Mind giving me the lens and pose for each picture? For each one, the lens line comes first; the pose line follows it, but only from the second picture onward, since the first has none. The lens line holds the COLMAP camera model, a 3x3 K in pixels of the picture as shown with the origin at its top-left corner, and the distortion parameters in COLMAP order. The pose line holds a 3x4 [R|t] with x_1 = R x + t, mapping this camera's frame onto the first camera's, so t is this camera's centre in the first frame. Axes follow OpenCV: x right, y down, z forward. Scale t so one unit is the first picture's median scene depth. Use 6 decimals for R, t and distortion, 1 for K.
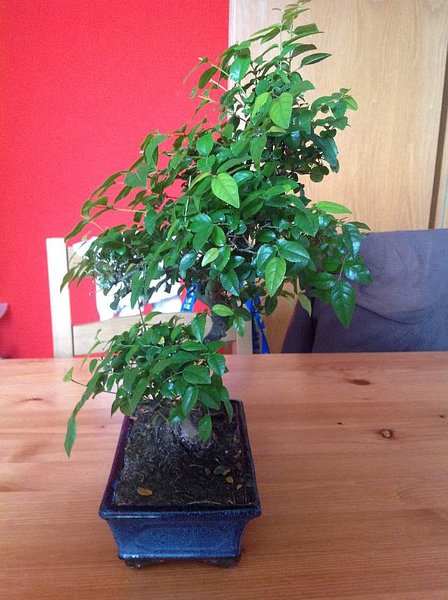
lens RADIAL K [[598.8, 0, 224.3], [0, 598.8, 299.0], [0, 0, 1]] dist [-0.025869, 0.000000]
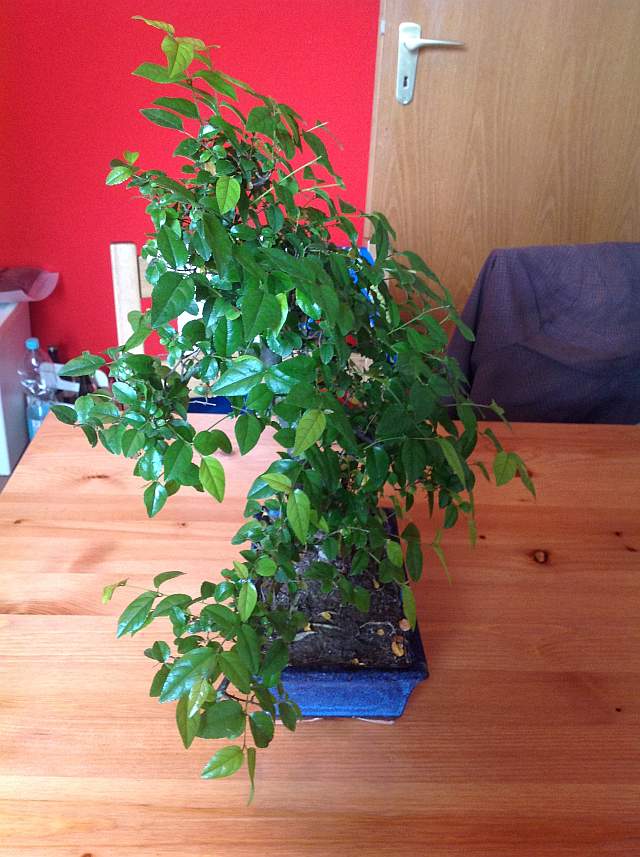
lens RADIAL K [[855.2, 0, 320.1], [0, 855.2, 426.6], [0, 0, 1]] dist [-0.025869, 0.000000]
pose [[0.997033, 0.051331, -0.057366, 0.037959], [-0.035388, 0.967443, 0.250604, -0.206736], [0.068362, -0.247831, 0.966388, -0.059561]]
